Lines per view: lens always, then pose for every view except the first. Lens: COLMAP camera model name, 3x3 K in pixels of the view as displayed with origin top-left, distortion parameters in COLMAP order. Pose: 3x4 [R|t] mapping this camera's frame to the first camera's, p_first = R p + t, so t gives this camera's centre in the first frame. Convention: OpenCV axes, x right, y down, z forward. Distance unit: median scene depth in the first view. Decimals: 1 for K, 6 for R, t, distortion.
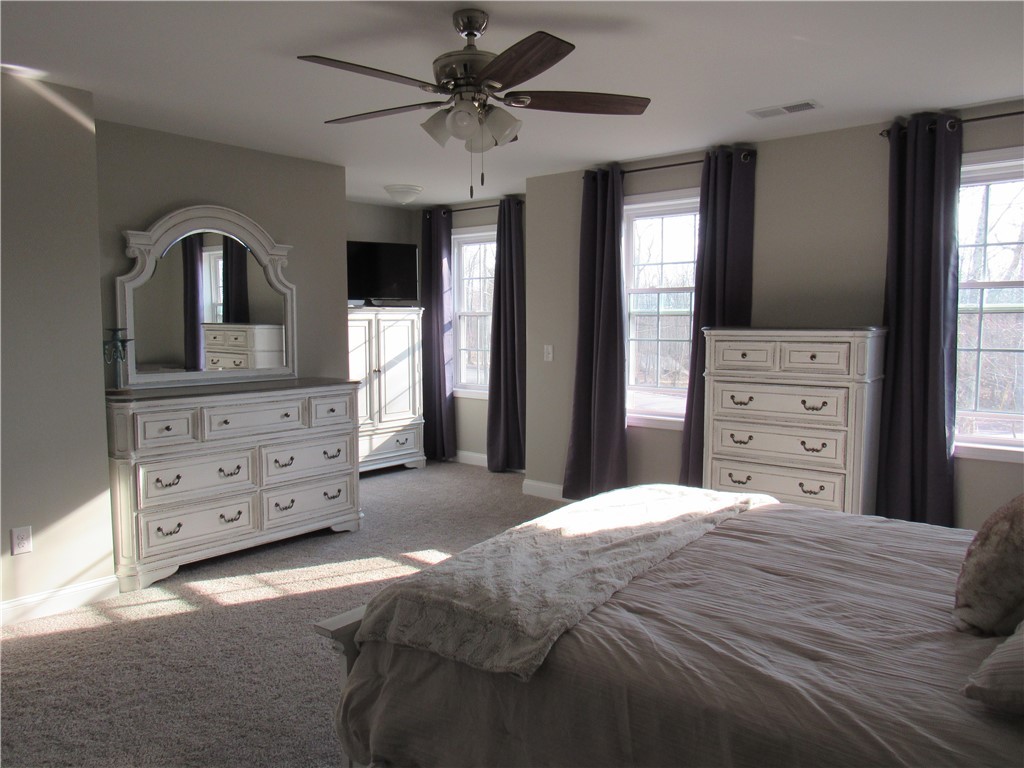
lens RADIAL K [[731.0, 0, 512.0], [0, 731.0, 384.0], [0, 0, 1]] dist [-0.006210, -0.003998]
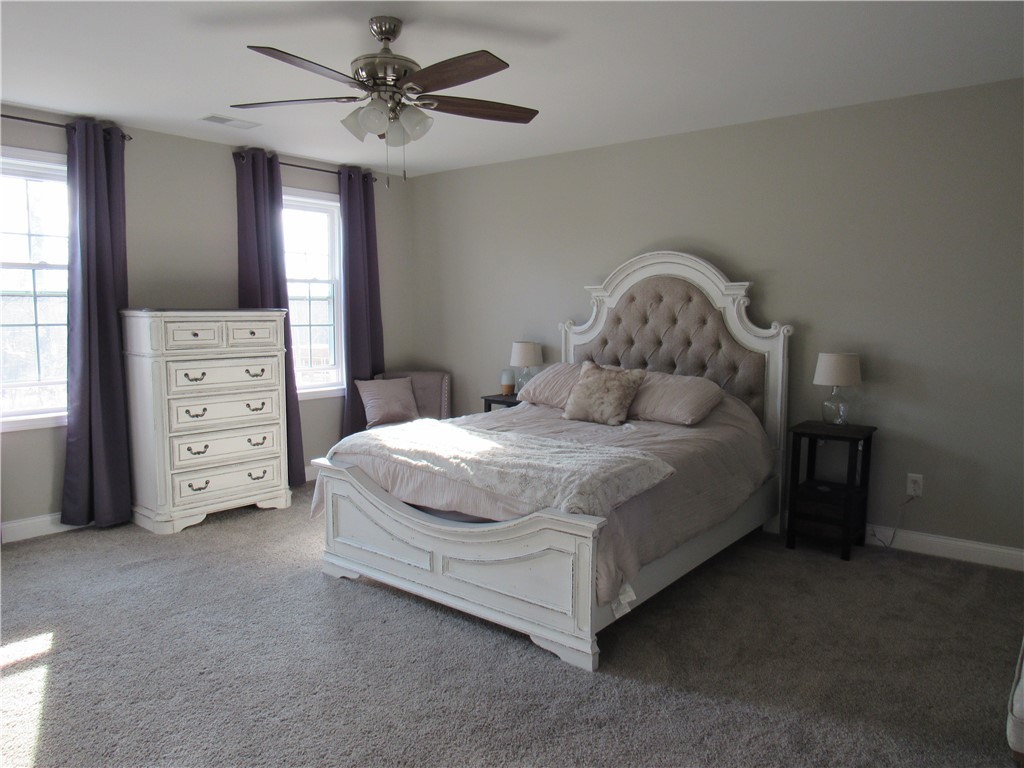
lens RADIAL K [[731.0, 0, 512.0], [0, 731.0, 384.0], [0, 0, 1]] dist [-0.006210, -0.003998]
pose [[-0.012169, -0.100720, 0.994840, -0.790970], [0.076338, 0.991917, 0.101358, -0.042199], [-0.997008, 0.077178, -0.004382, 0.558618]]
